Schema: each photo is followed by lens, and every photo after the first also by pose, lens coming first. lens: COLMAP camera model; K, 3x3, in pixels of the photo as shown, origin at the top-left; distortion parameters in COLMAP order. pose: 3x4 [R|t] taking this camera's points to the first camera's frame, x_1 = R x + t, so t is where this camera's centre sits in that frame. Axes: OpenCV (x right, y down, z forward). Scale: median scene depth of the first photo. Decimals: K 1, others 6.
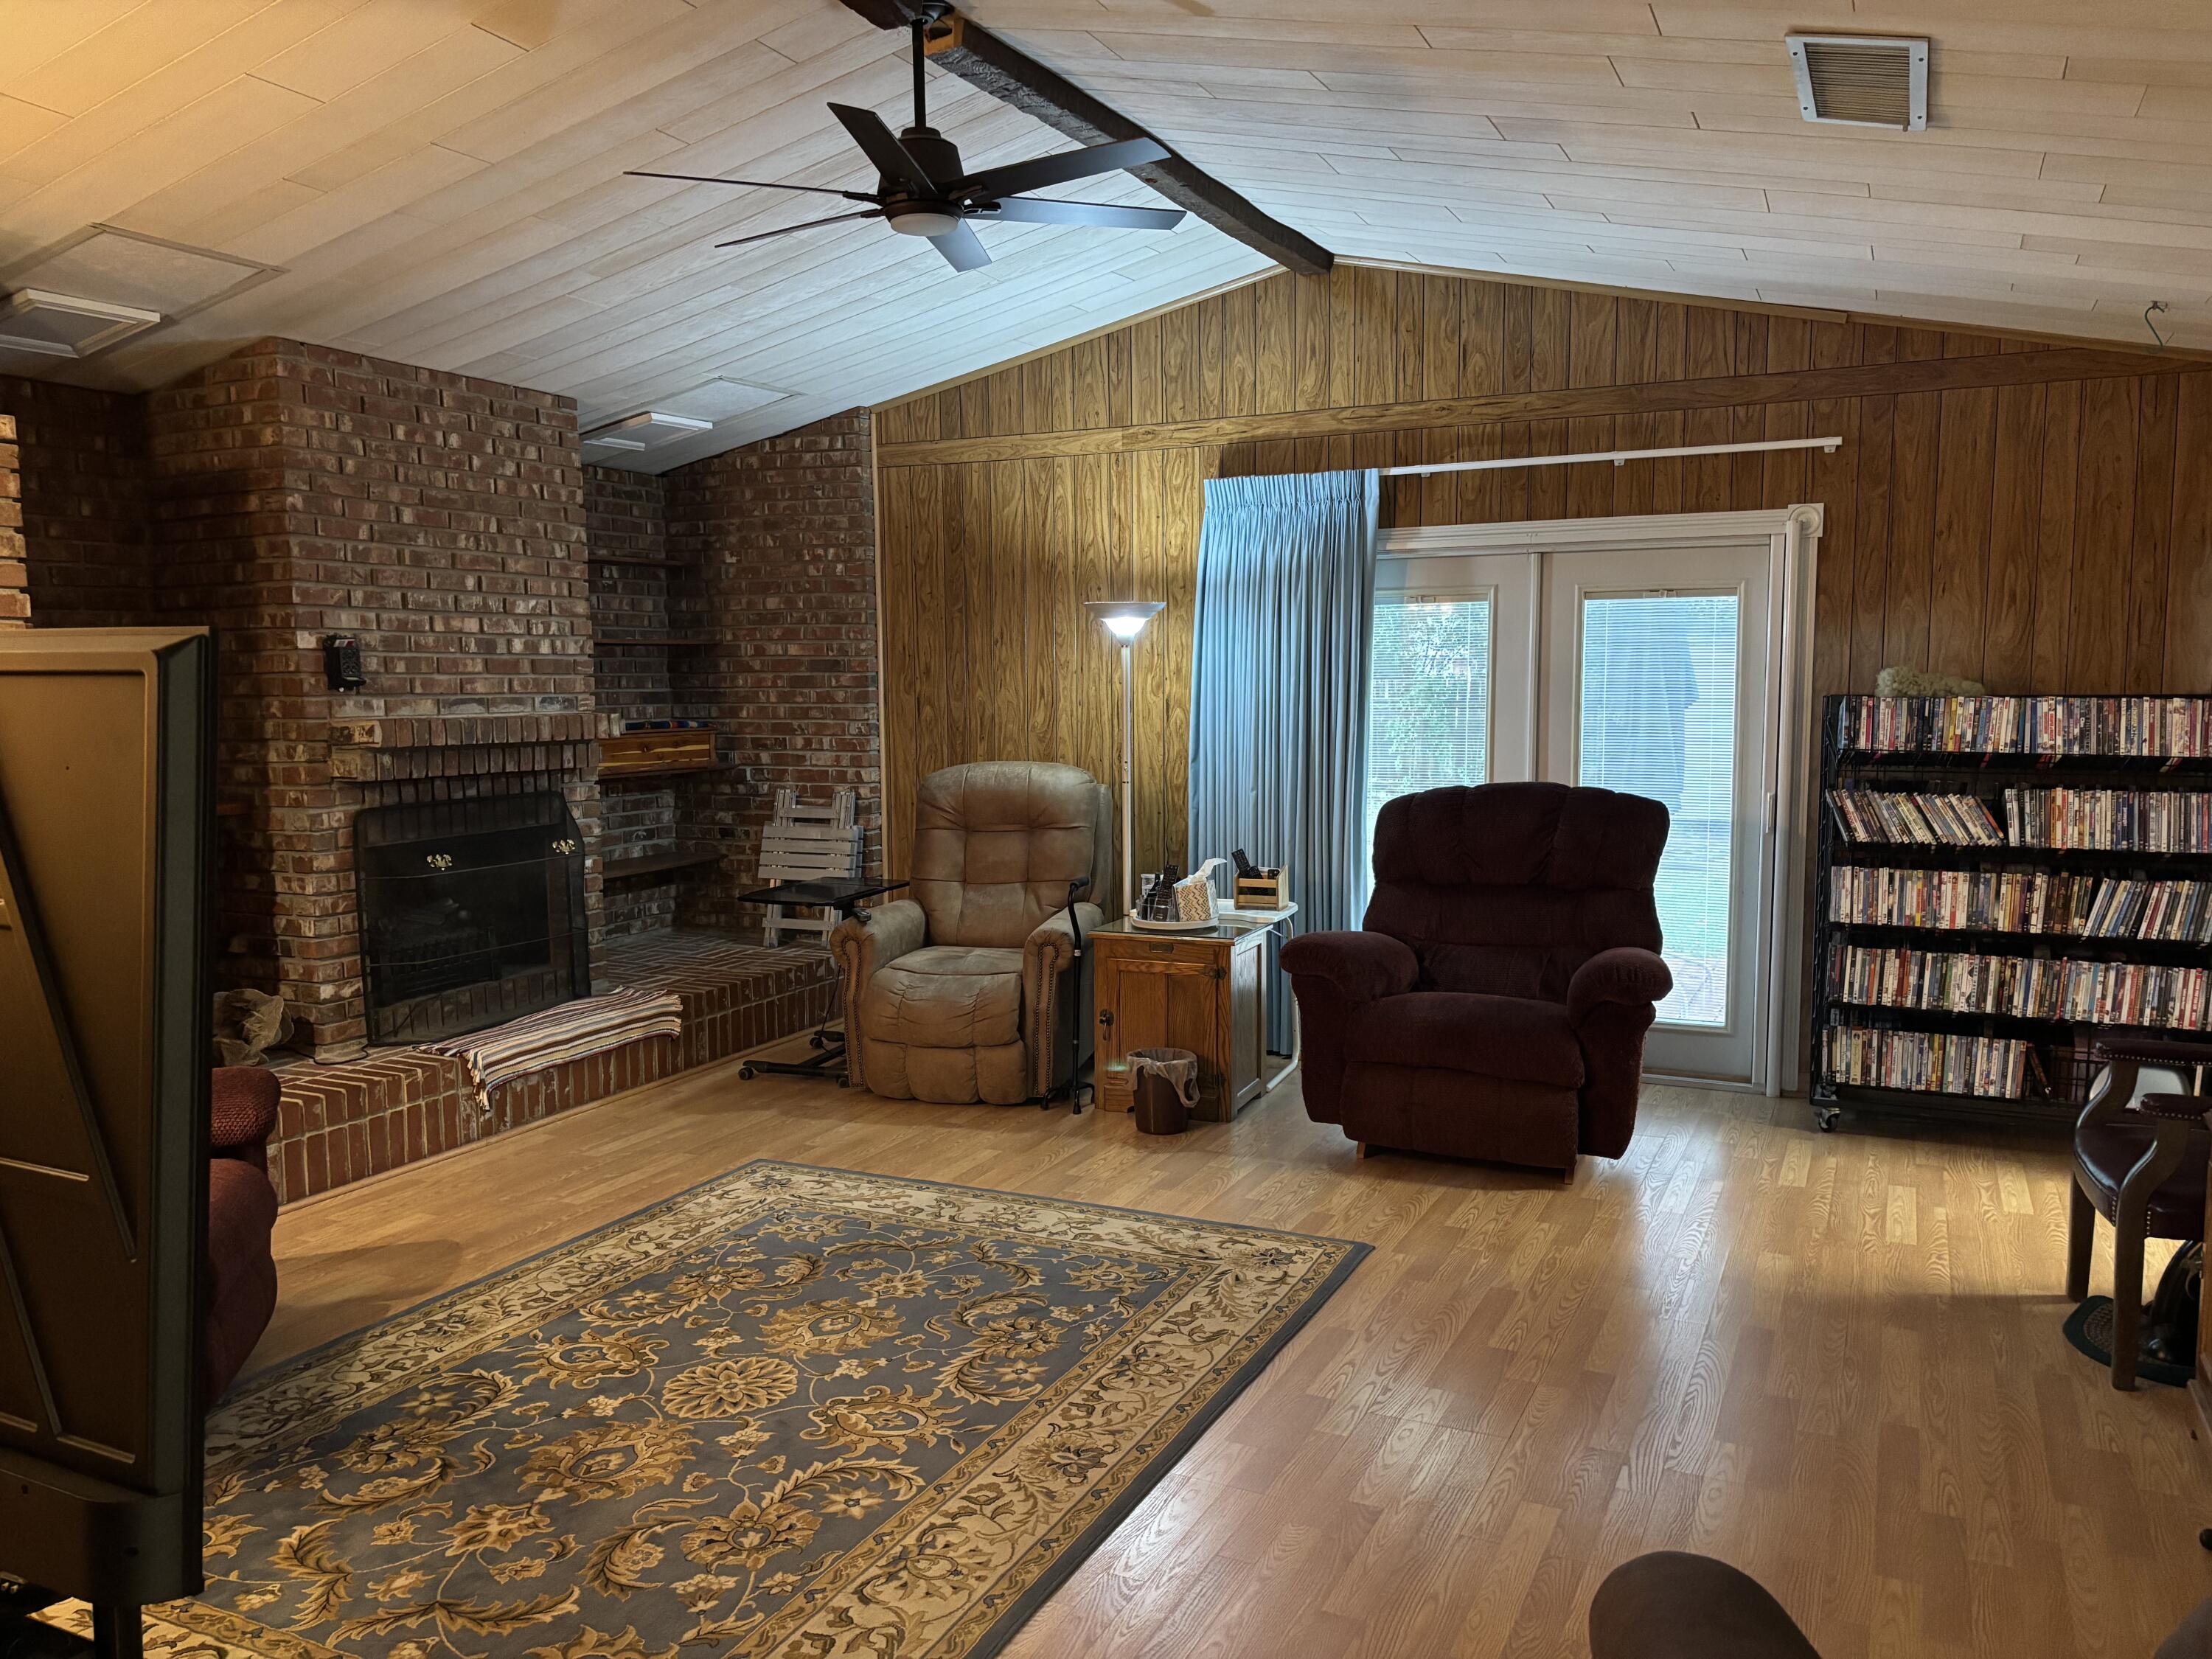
lens RADIAL K [[1662.5, 0, 1145.6], [0, 1662.5, 826.9], [0, 0, 1]] dist [0.028161, -0.033415]
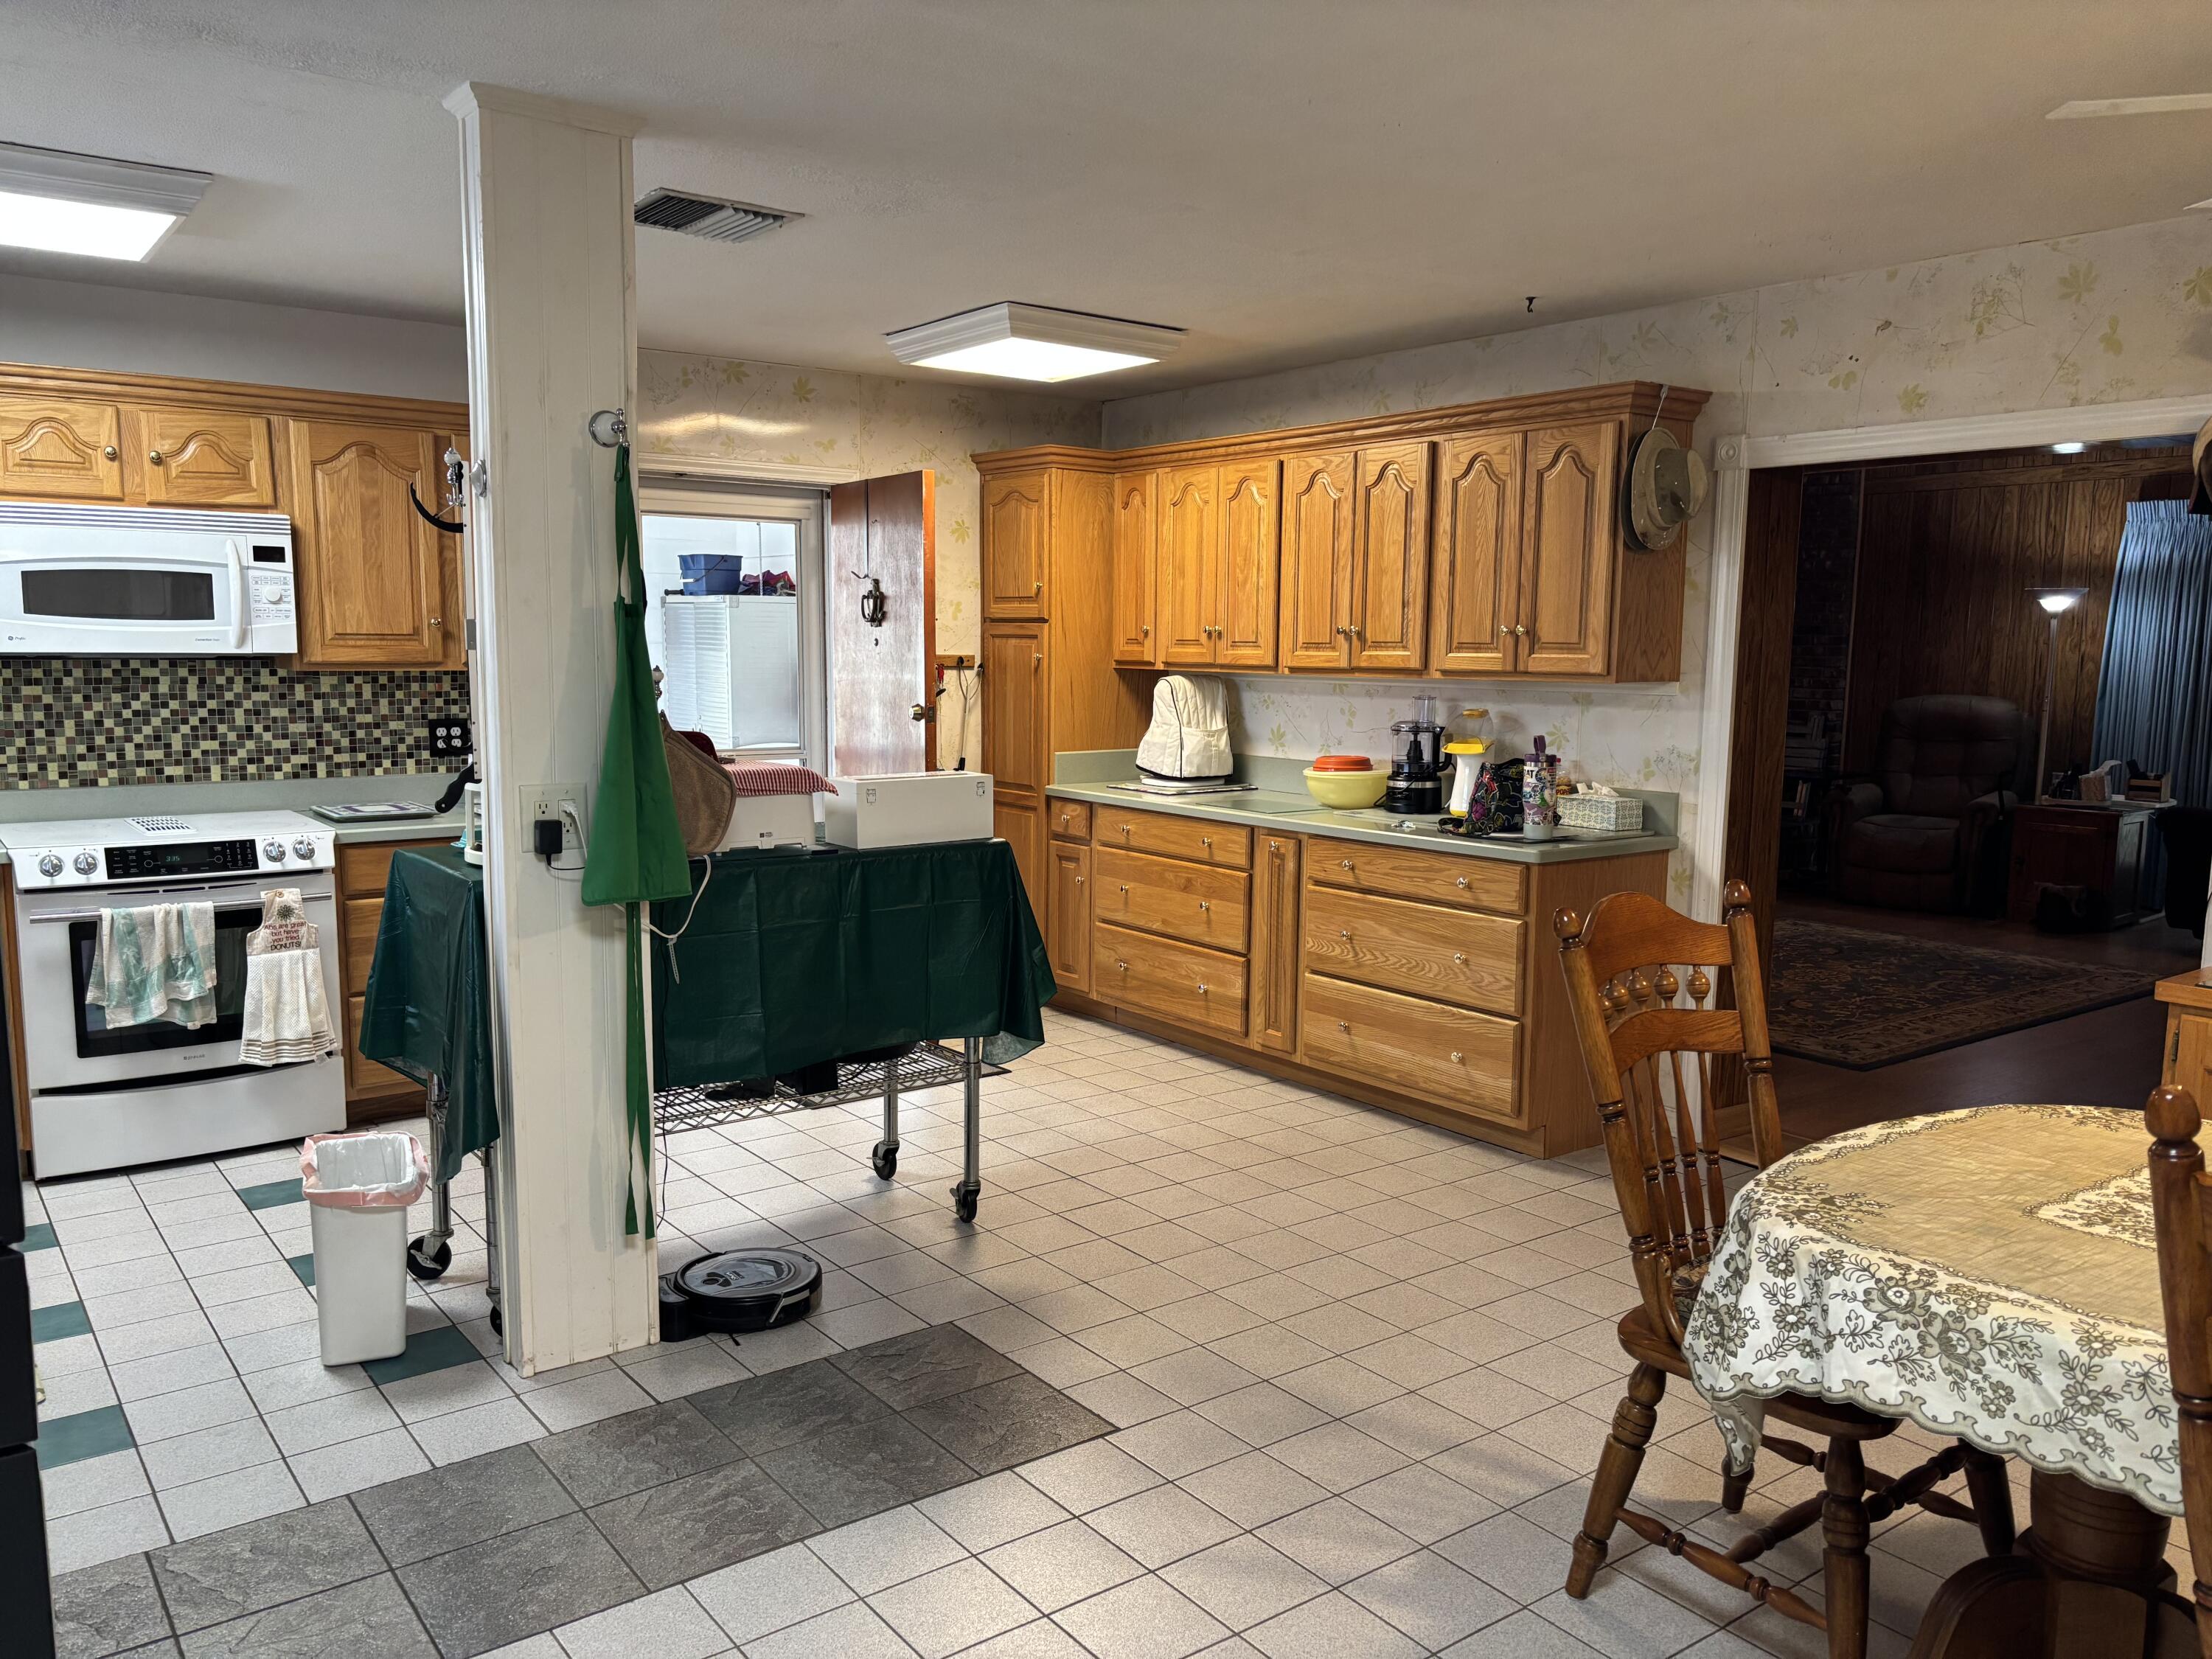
lens RADIAL K [[1662.5, 0, 1052.1], [0, 1662.5, 857.2], [0, 0, 1]] dist [0.028161, -0.033415]
pose [[0.864891, 0.075912, -0.496186, -0.031504], [-0.055662, 0.996906, 0.055495, 0.078298], [0.498863, -0.020379, 0.866441, -0.817389]]
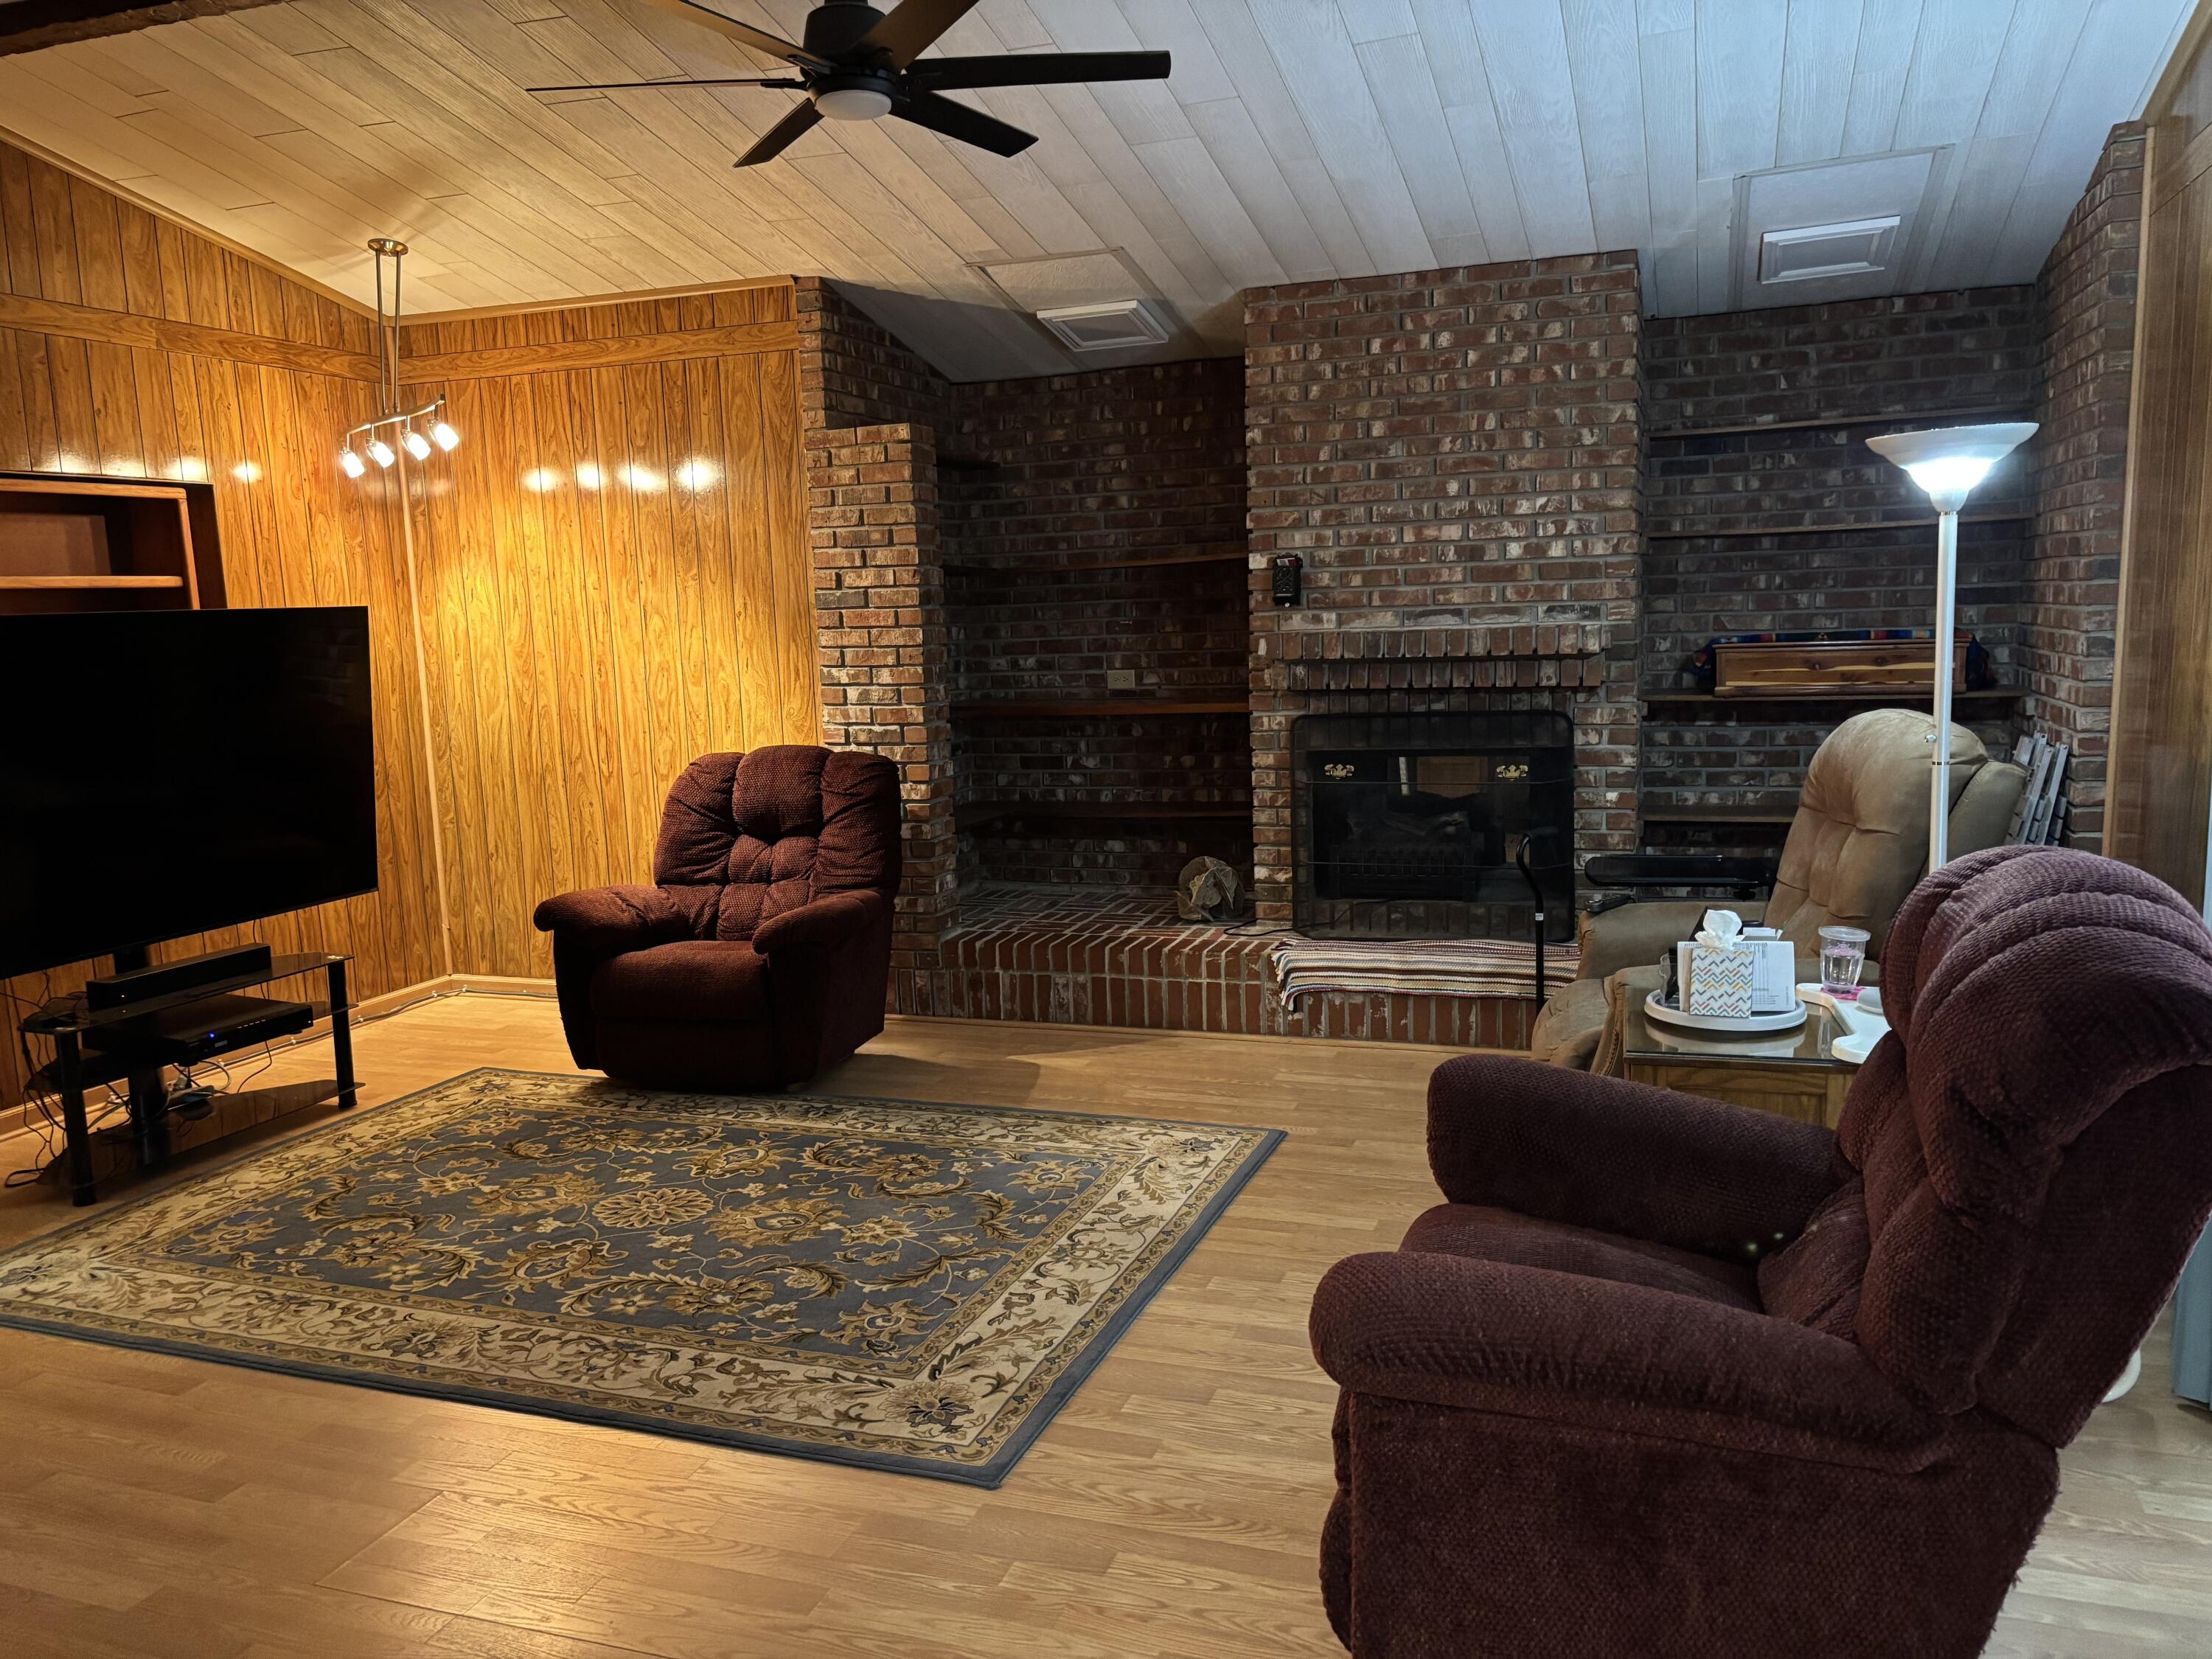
lens RADIAL K [[1662.5, 0, 1130.5], [0, 1662.5, 861.0], [0, 0, 1]] dist [0.028161, -0.033415]
pose [[0.078332, 0.157034, -0.984482, 0.595042], [-0.054942, 0.986695, 0.153015, -0.075020], [0.995412, 0.042103, 0.085918, 0.785462]]
